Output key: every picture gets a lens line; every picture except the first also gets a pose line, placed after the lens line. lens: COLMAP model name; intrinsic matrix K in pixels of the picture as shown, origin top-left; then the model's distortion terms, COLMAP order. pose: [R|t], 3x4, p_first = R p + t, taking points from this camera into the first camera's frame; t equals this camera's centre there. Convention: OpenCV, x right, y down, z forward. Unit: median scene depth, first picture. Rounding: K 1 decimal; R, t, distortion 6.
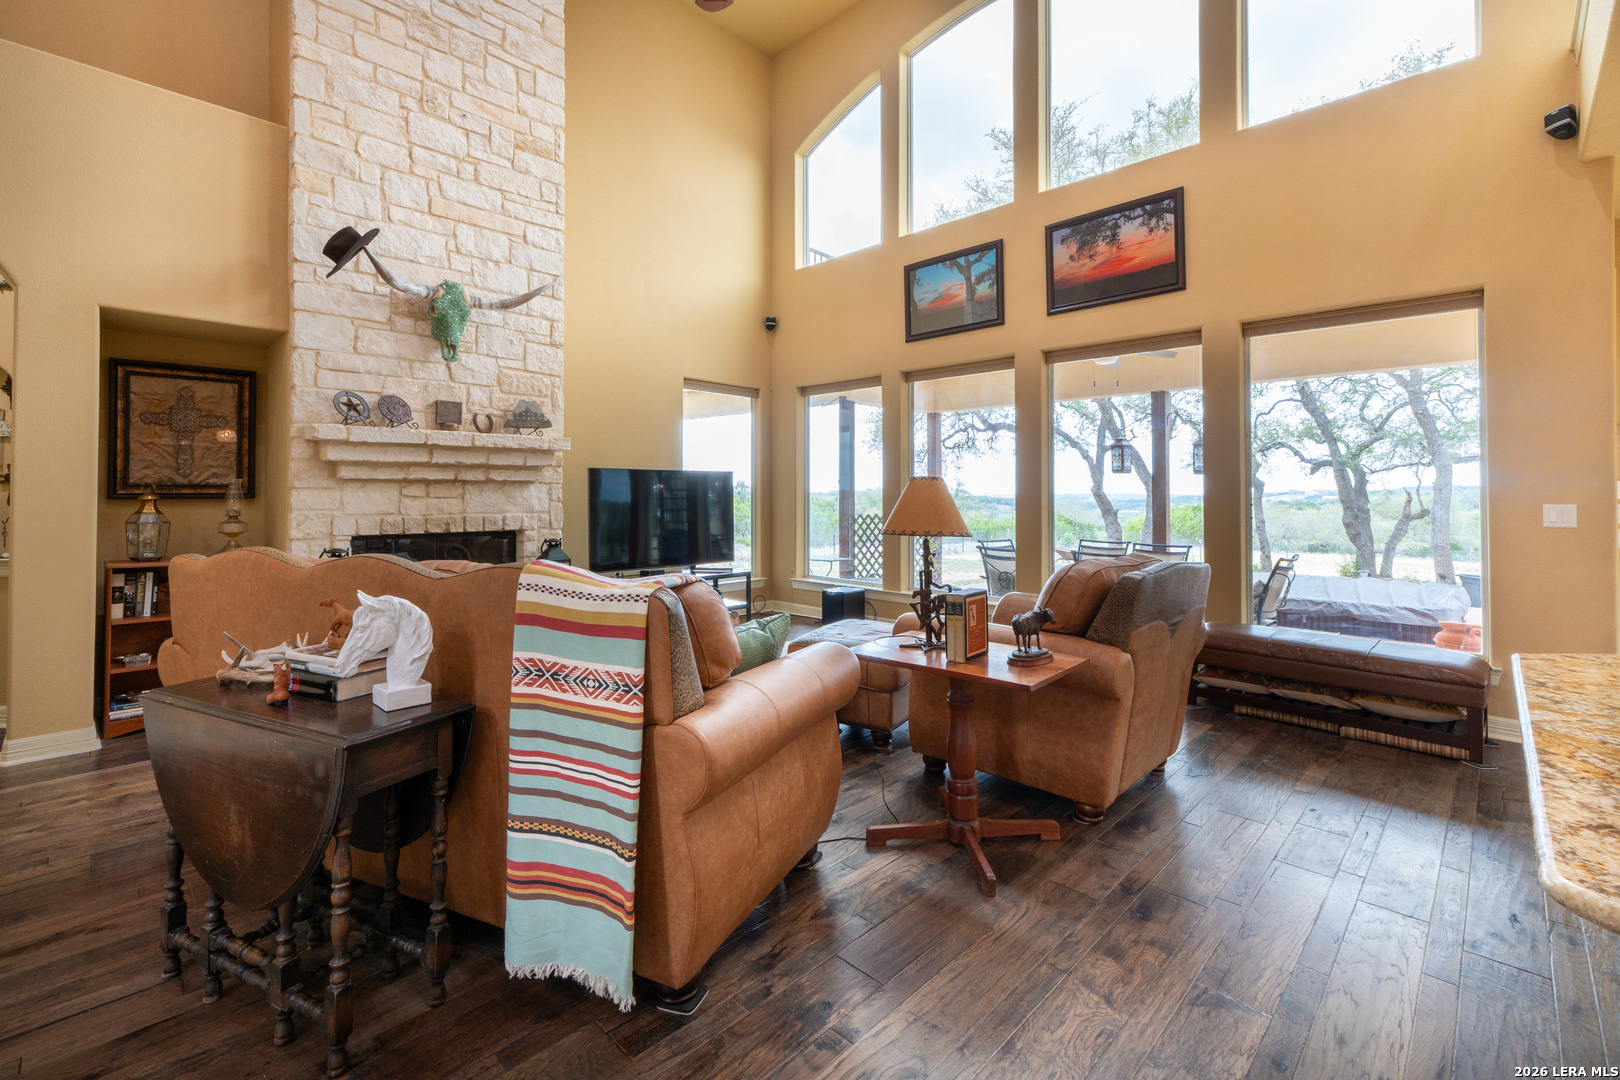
lens RADIAL K [[697.6, 0, 811.9], [0, 697.6, 475.4], [0, 0, 1]] dist [0.000451, 0.000076]
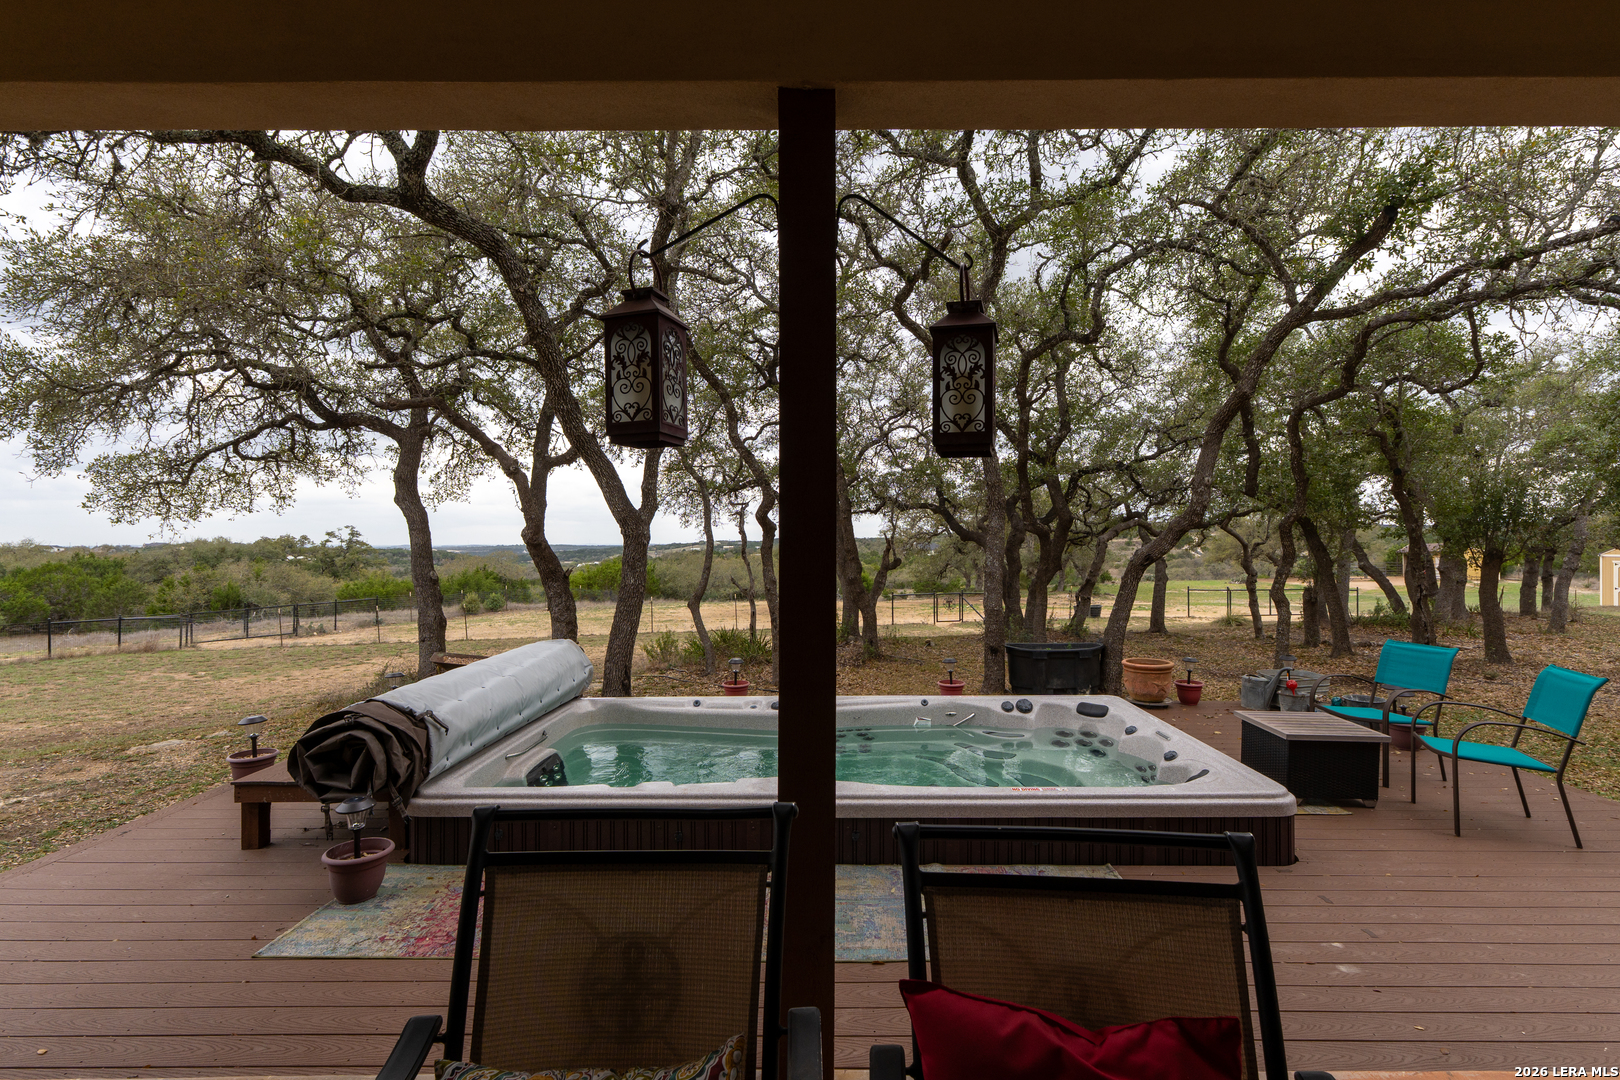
lens RADIAL K [[675.5, 0, 810.0], [0, 675.5, 540.0], [0, 0, 1]] dist [0.001796, 0.000208]
pose [[0.710916, -0.002008, 0.703274, 0.141560], [-0.011026, 0.999841, 0.014001, 0.010701], [-0.703191, -0.017708, 0.710781, 0.351308]]
